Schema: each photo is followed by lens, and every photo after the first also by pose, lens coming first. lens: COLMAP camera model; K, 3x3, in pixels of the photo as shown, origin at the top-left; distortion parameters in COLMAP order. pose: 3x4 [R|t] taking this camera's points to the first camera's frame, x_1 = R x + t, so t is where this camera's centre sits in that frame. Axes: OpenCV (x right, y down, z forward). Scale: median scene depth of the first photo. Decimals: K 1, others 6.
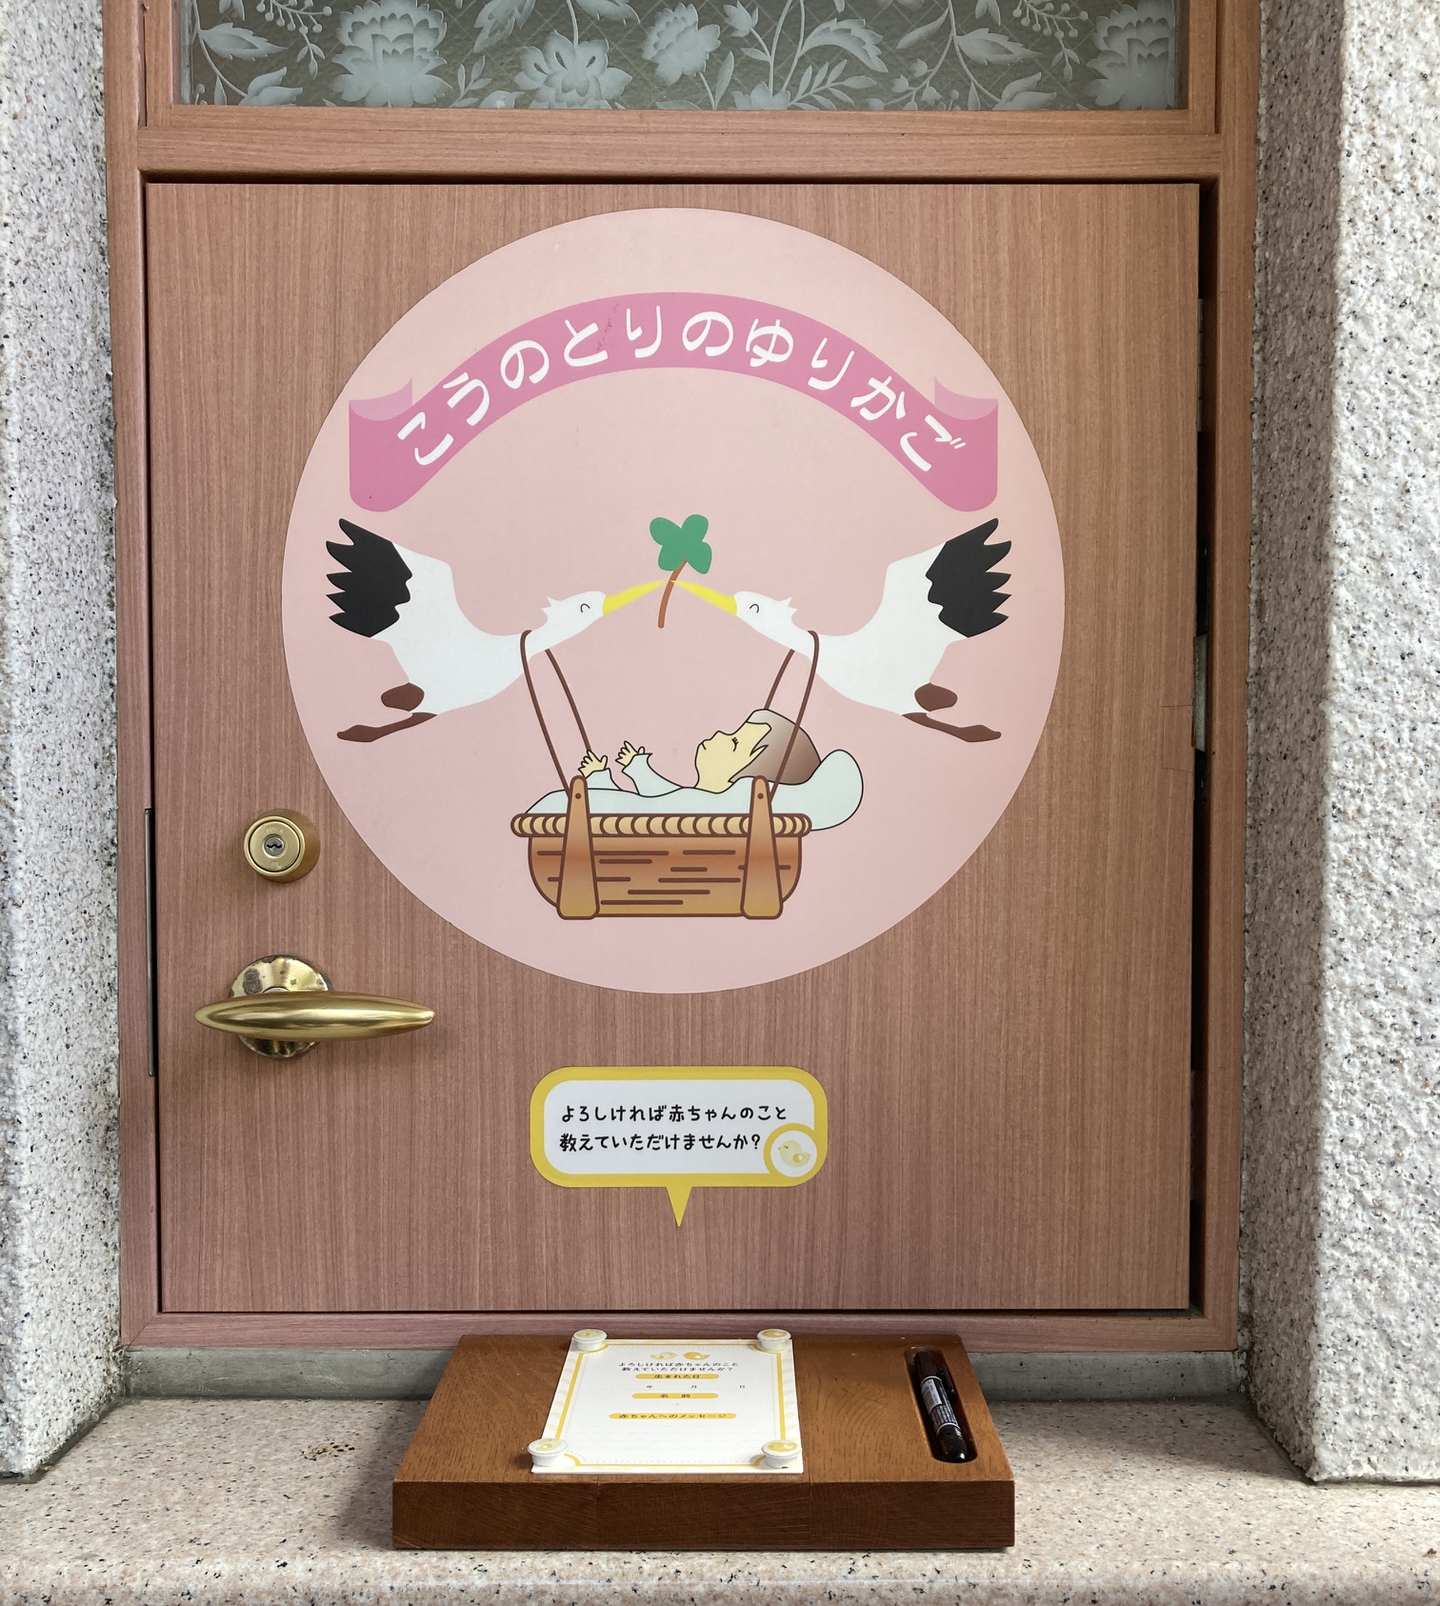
lens RADIAL K [[1589.7, 0, 720.8], [0, 1589.7, 885.7], [0, 0, 1]] dist [0.017522, 0.000000]
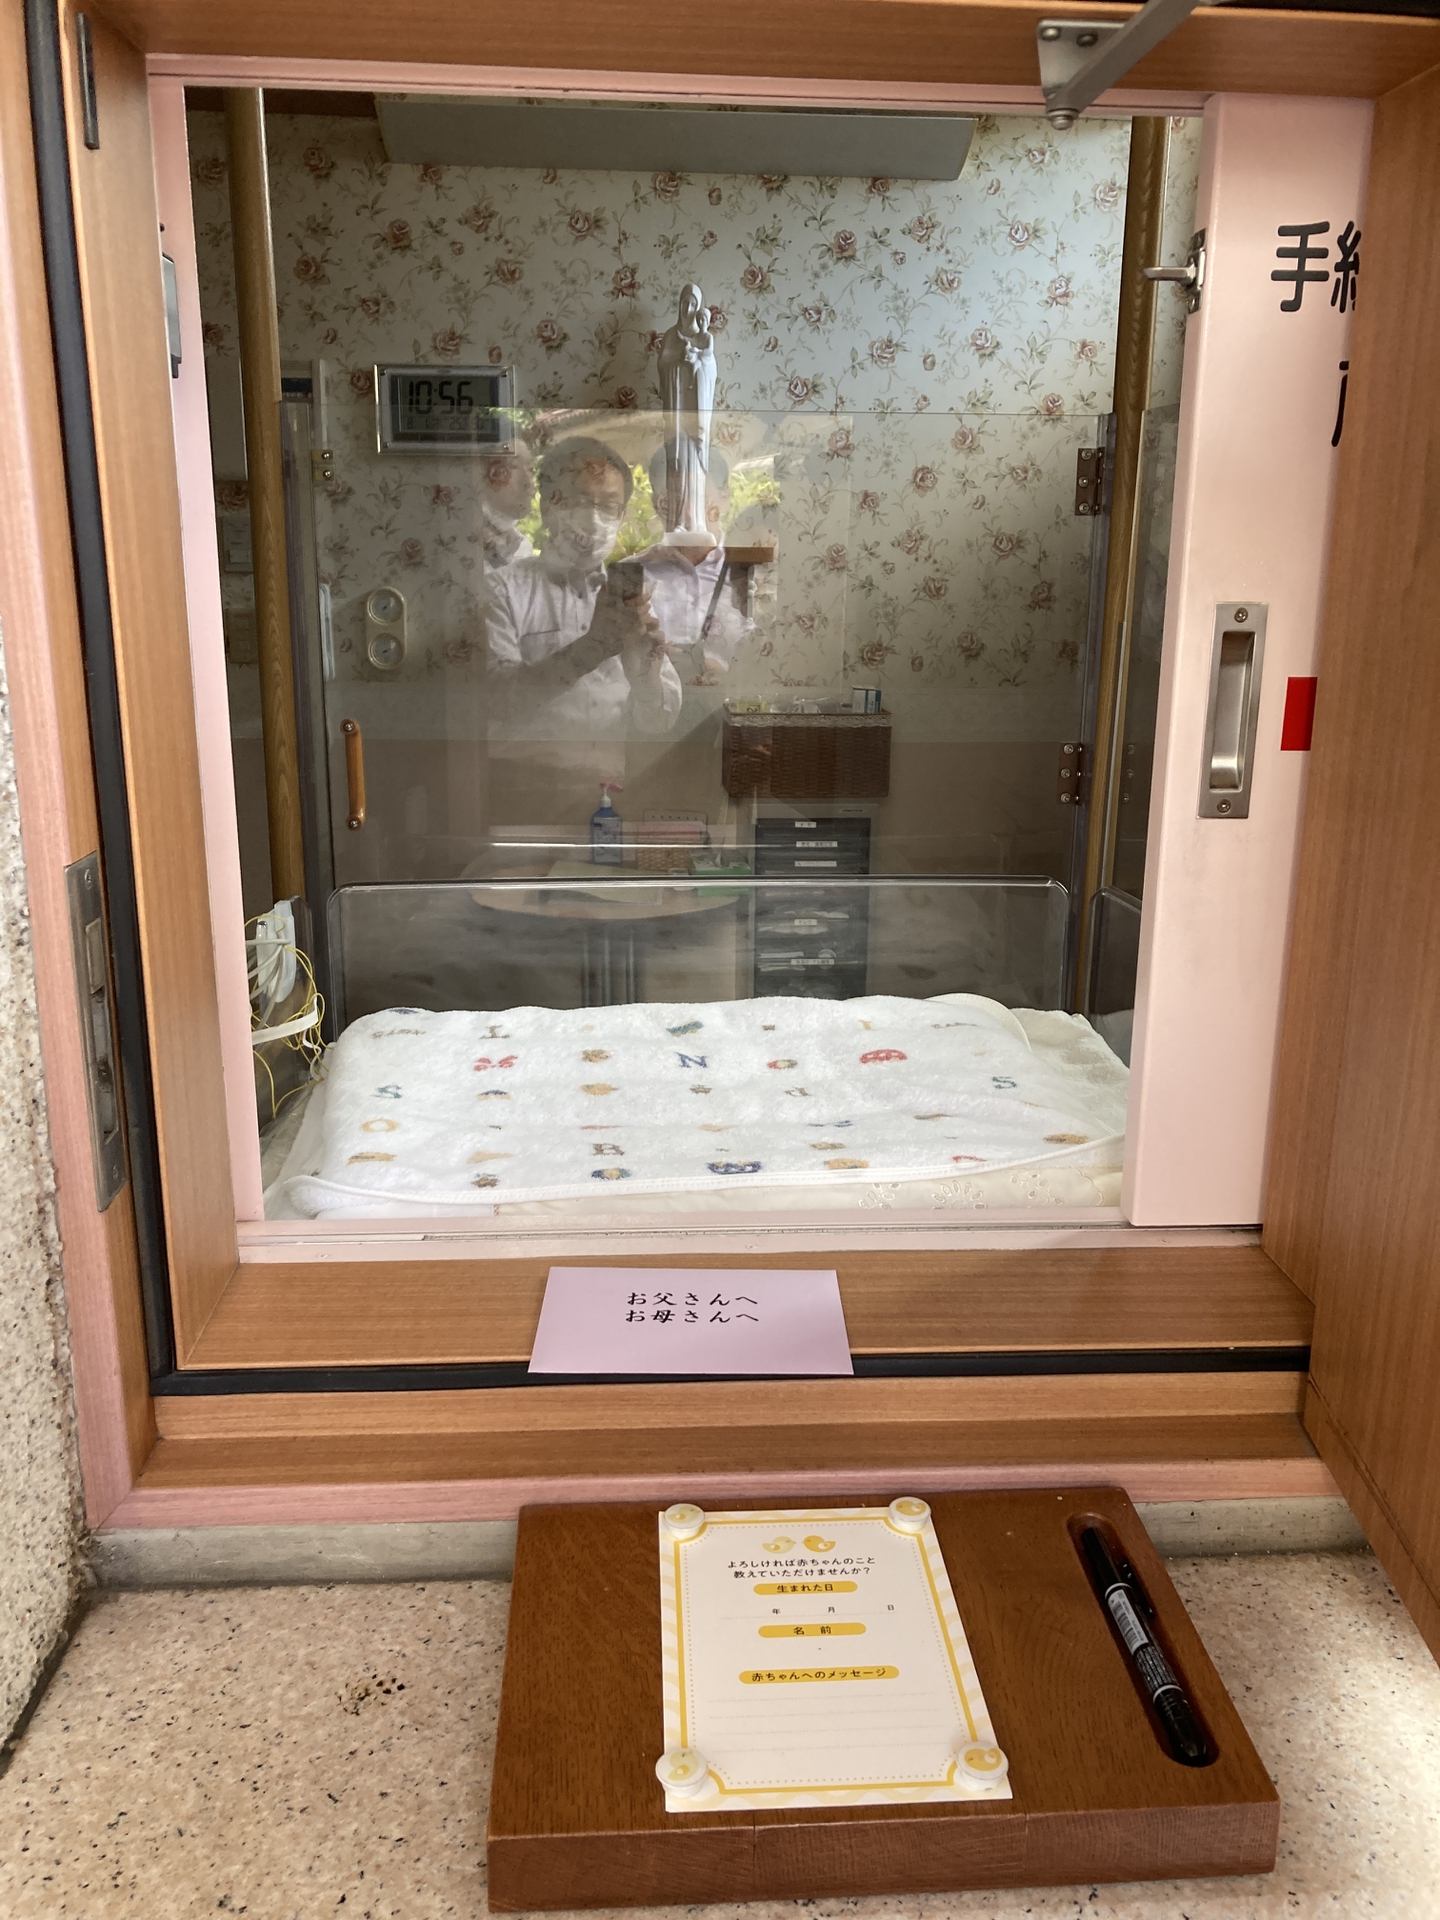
lens RADIAL K [[1558.7, 0, 717.6], [0, 1558.7, 958.7], [0, 0, 1]] dist [0.040221, -0.019828]
pose [[0.997604, -0.009705, 0.068495, -0.115124], [-0.005085, 0.977144, 0.212518, -0.160401], [-0.068992, -0.212357, 0.974753, 0.277563]]
